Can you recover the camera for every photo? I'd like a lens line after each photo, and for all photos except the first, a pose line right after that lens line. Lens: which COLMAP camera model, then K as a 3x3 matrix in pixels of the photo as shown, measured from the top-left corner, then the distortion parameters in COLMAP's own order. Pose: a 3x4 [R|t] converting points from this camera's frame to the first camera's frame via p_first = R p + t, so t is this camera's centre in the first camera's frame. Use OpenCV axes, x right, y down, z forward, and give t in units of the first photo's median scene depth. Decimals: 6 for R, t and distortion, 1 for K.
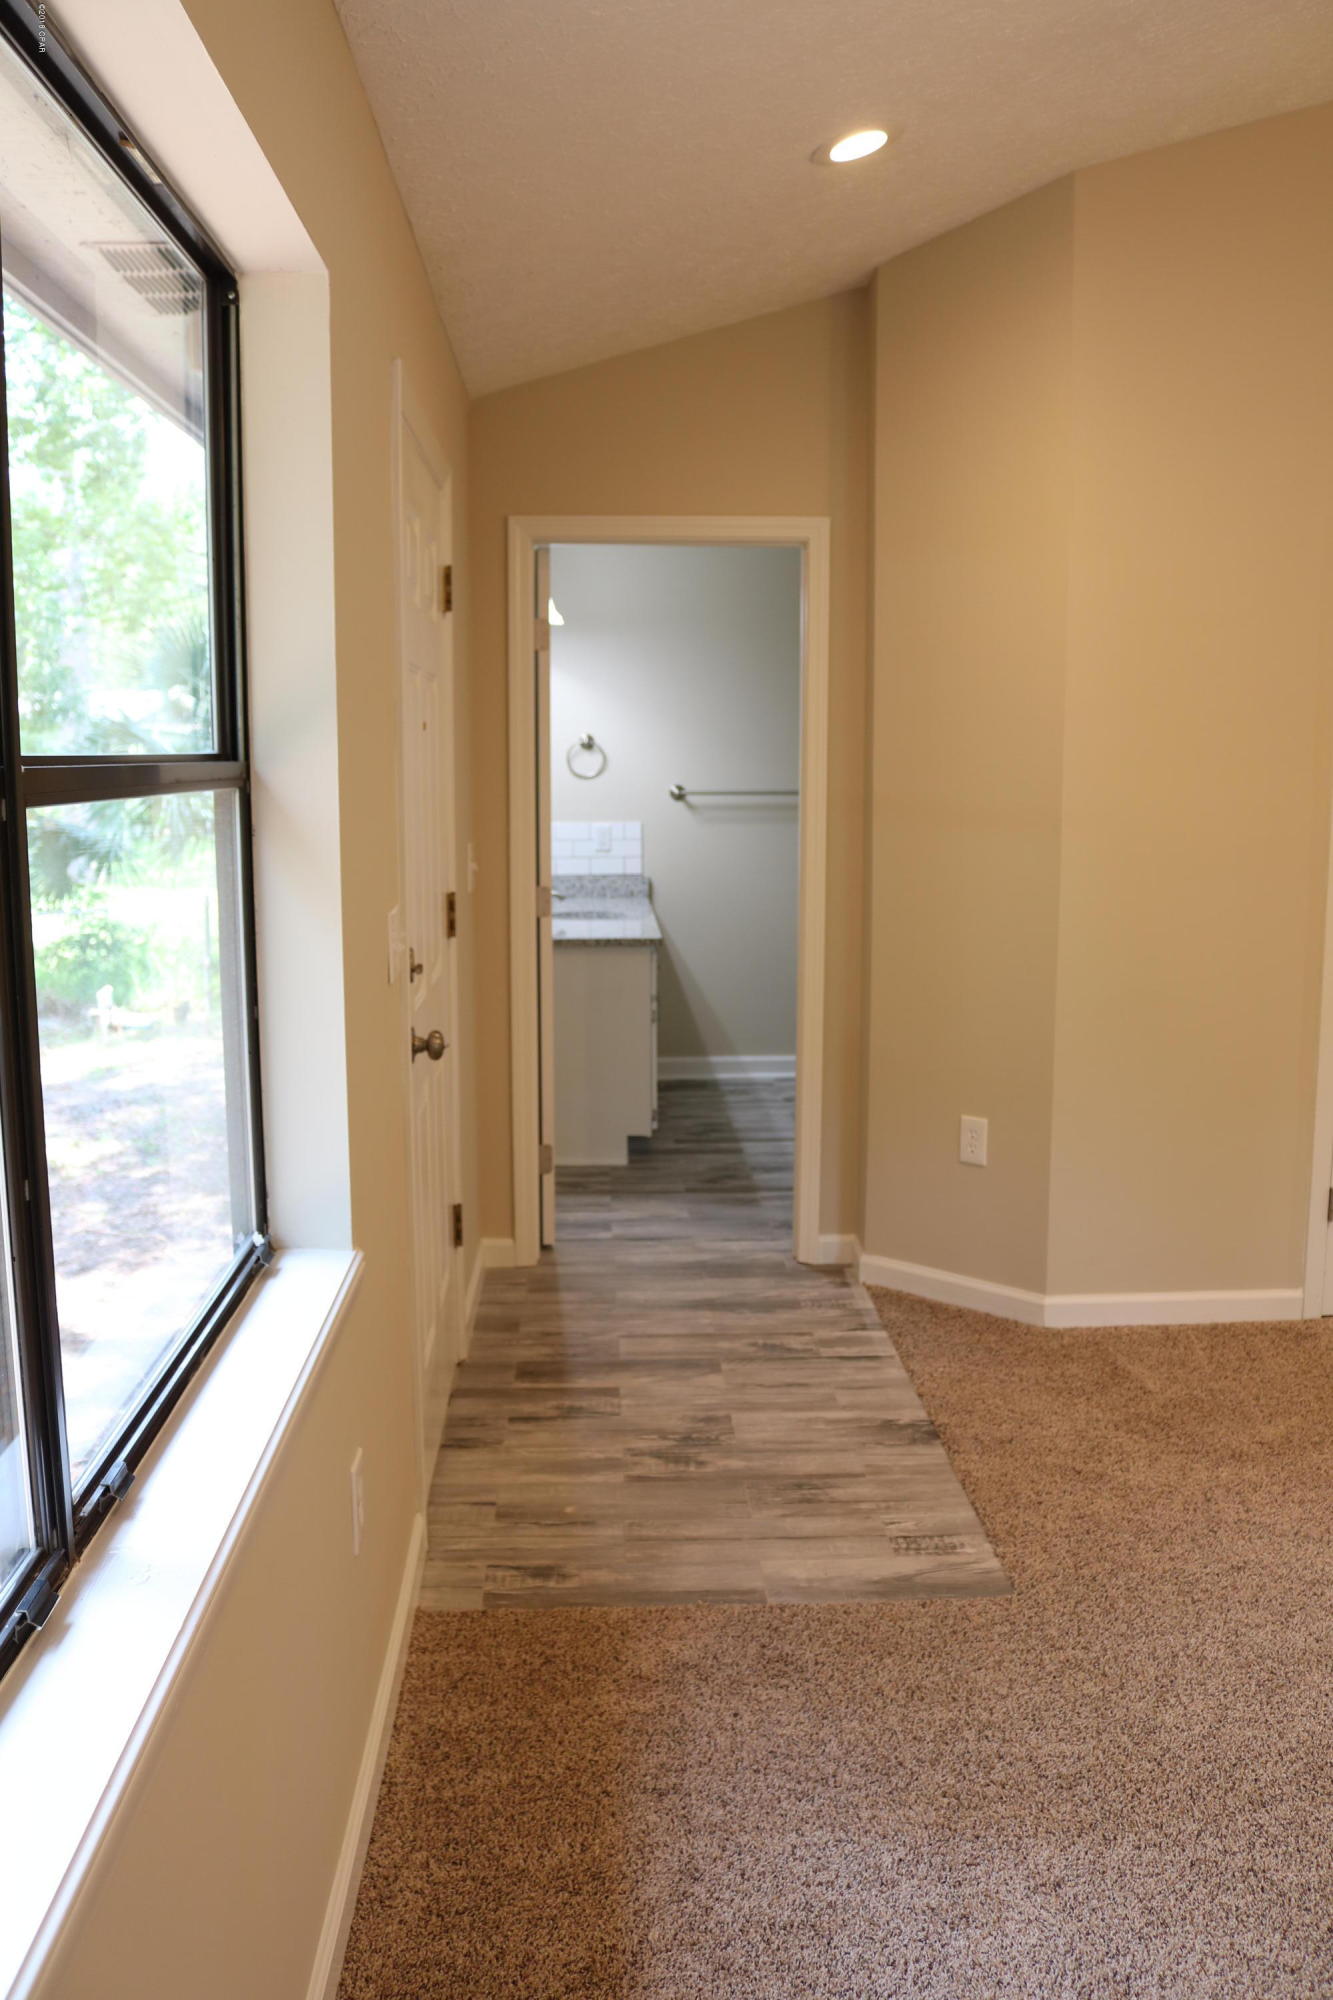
lens RADIAL K [[1695.8, 0, 666.5], [0, 1695.8, 1000.0], [0, 0, 1]] dist [-0.095652, -0.000720]
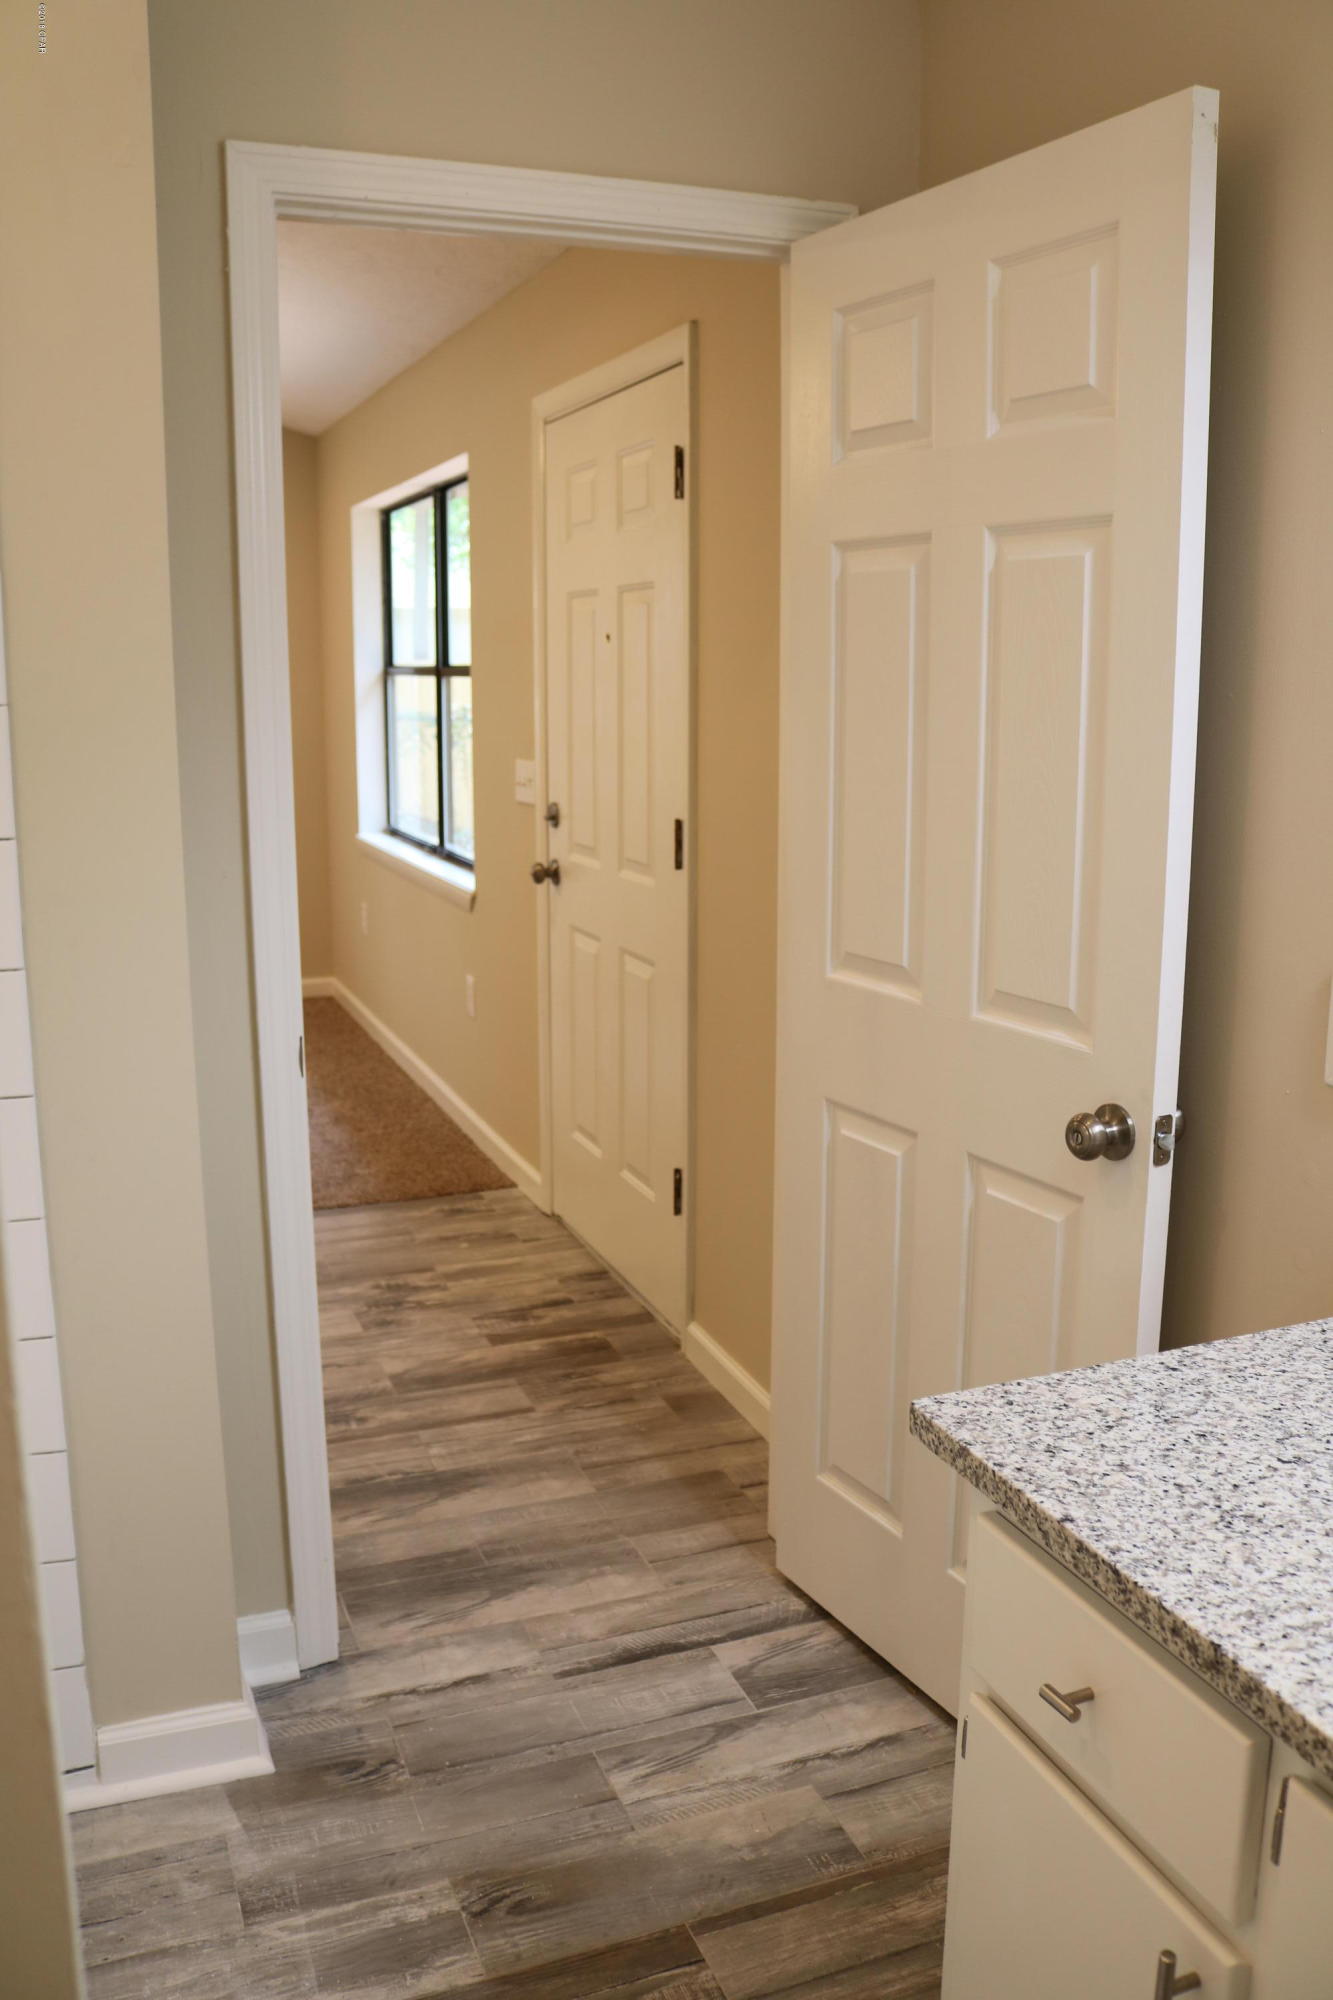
lens RADIAL K [[1695.8, 0, 666.5], [0, 1695.8, 1000.0], [0, 0, 1]] dist [-0.095652, -0.000720]
pose [[-0.948371, 0.067299, -0.309940, 0.160694], [-0.039744, 0.944308, 0.326654, -0.267365], [0.314663, 0.322108, -0.892880, 1.845883]]
